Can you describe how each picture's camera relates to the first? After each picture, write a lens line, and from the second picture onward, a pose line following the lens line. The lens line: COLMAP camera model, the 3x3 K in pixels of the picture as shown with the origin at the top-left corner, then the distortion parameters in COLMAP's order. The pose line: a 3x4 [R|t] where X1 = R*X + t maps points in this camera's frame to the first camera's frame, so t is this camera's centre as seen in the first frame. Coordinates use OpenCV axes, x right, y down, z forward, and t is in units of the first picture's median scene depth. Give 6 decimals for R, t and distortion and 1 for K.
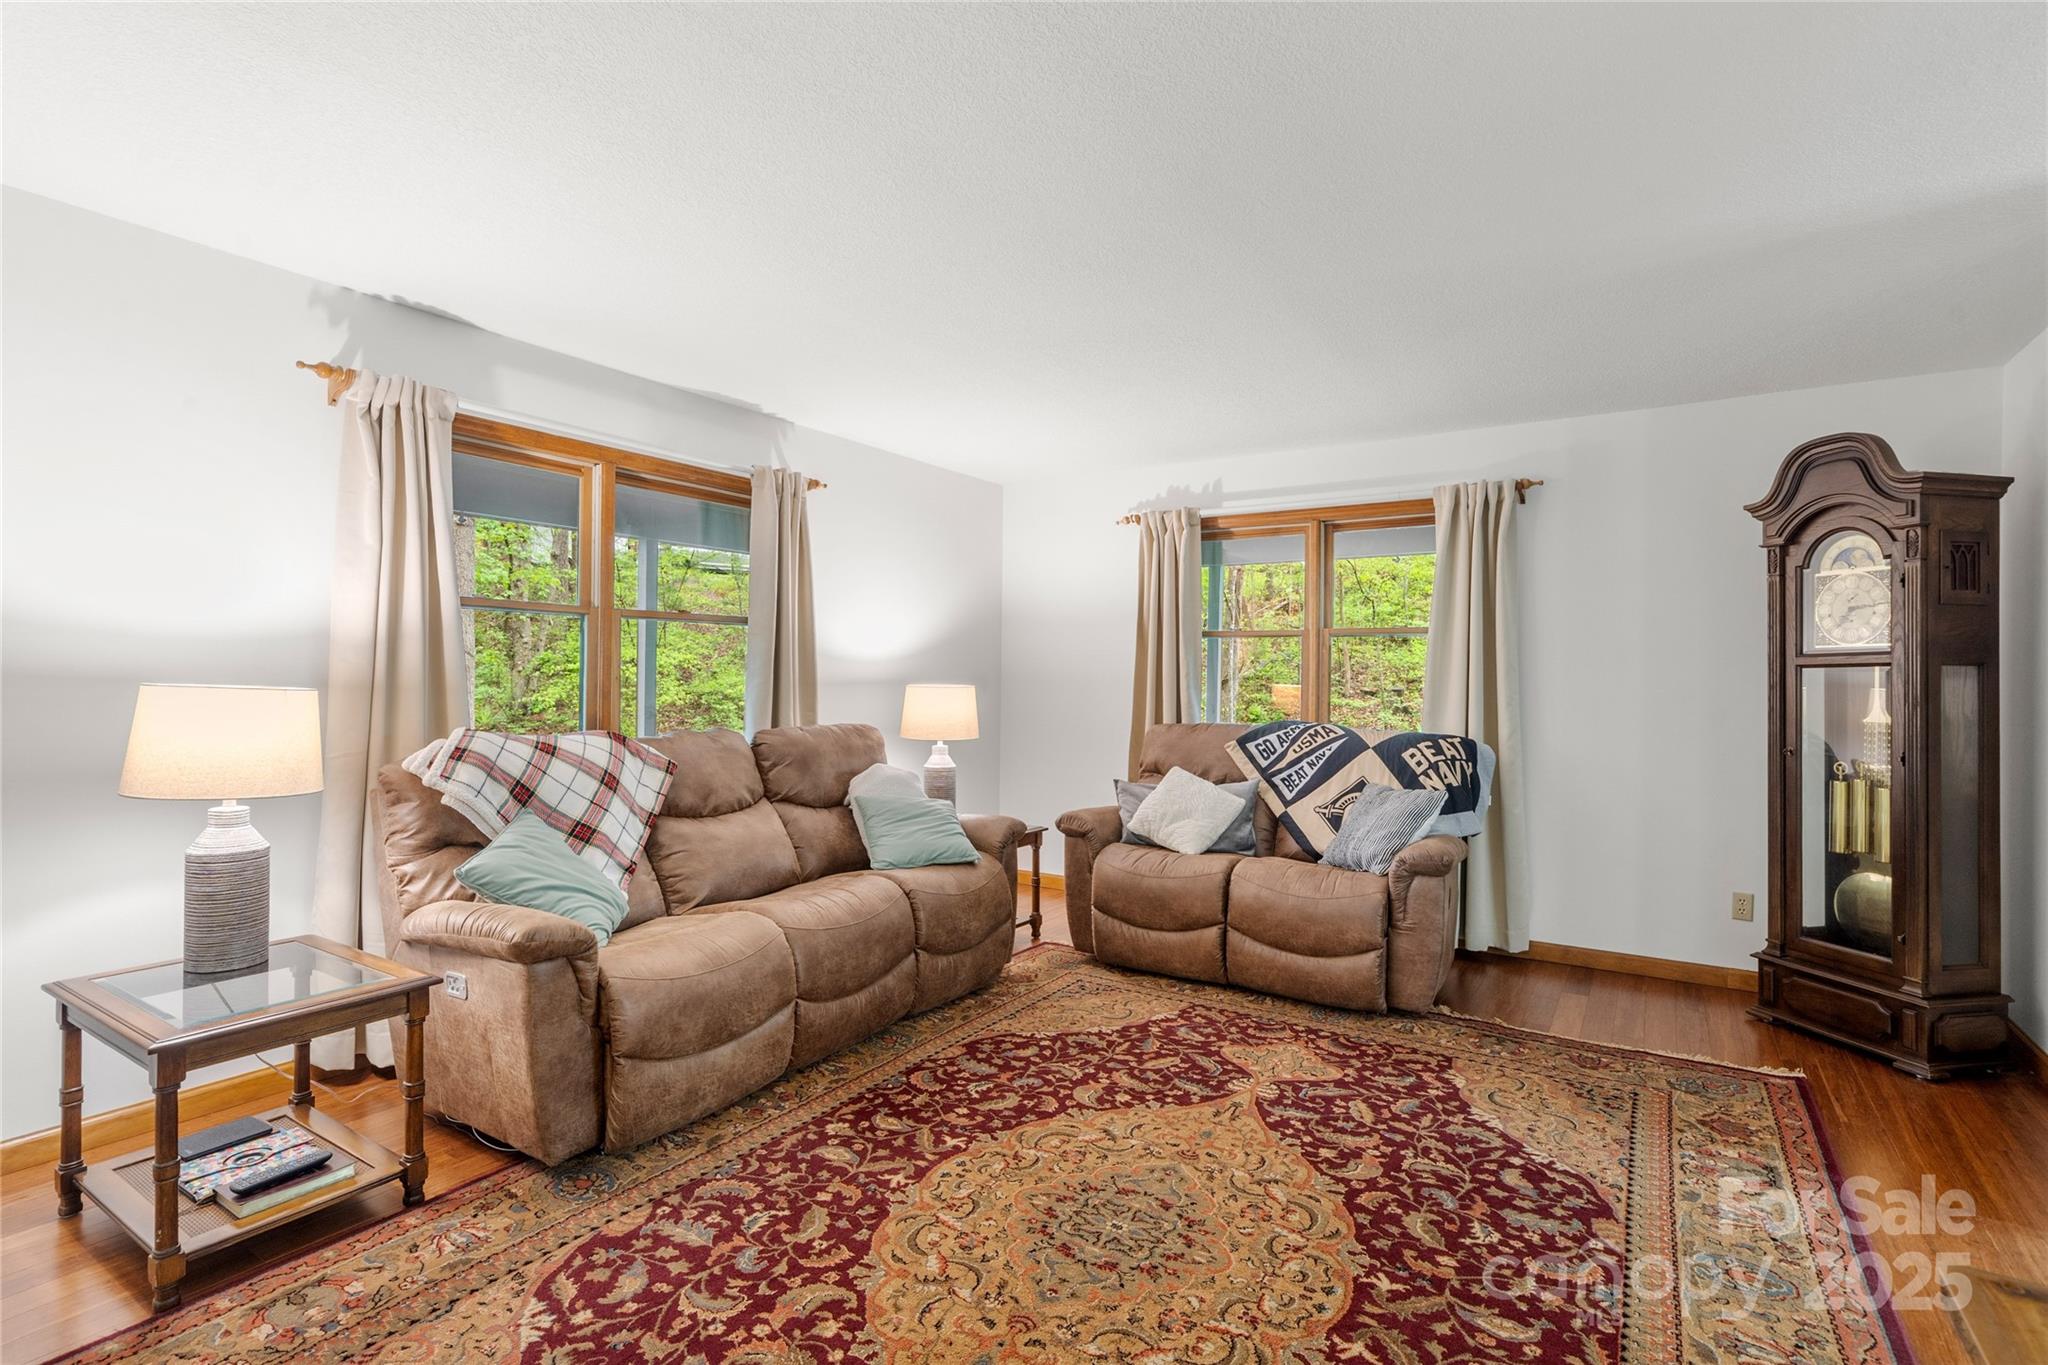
lens RADIAL K [[963.3, 0, 1023.0], [0, 963.3, 679.7], [0, 0, 1]] dist [0.001153, 0.000583]
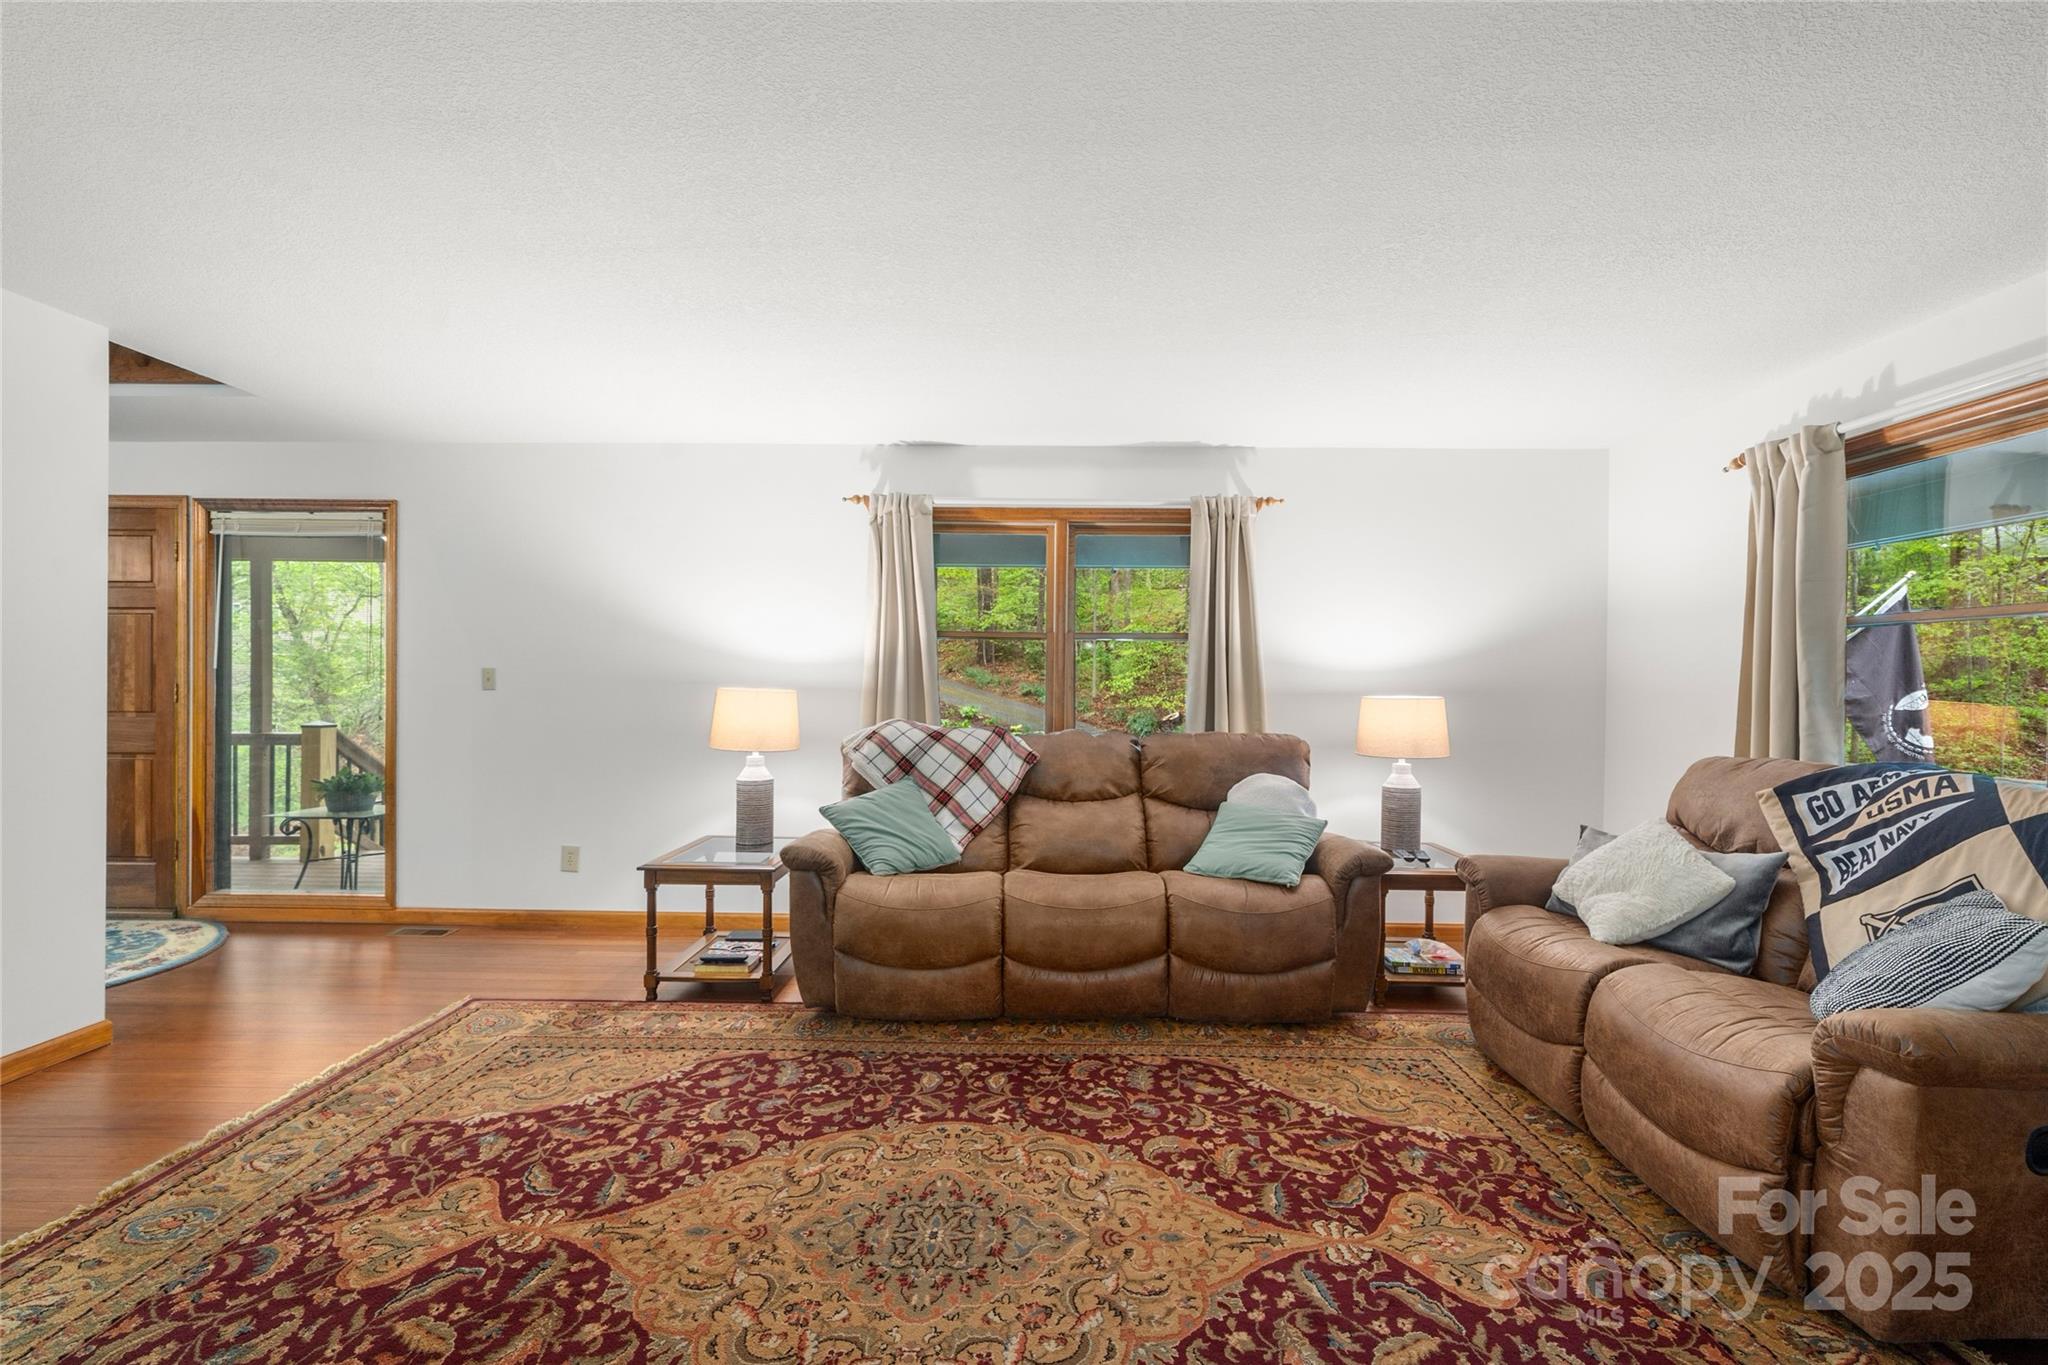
lens RADIAL K [[853.6, 0, 1014.5], [0, 853.6, 687.6], [0, 0, 1]] dist [-0.001857, 0.000206]
pose [[0.544376, 0.000877, -0.838841, 0.588865], [-0.006247, 0.999976, -0.003009, 0.003301], [0.838818, 0.006878, 0.544368, 0.392993]]
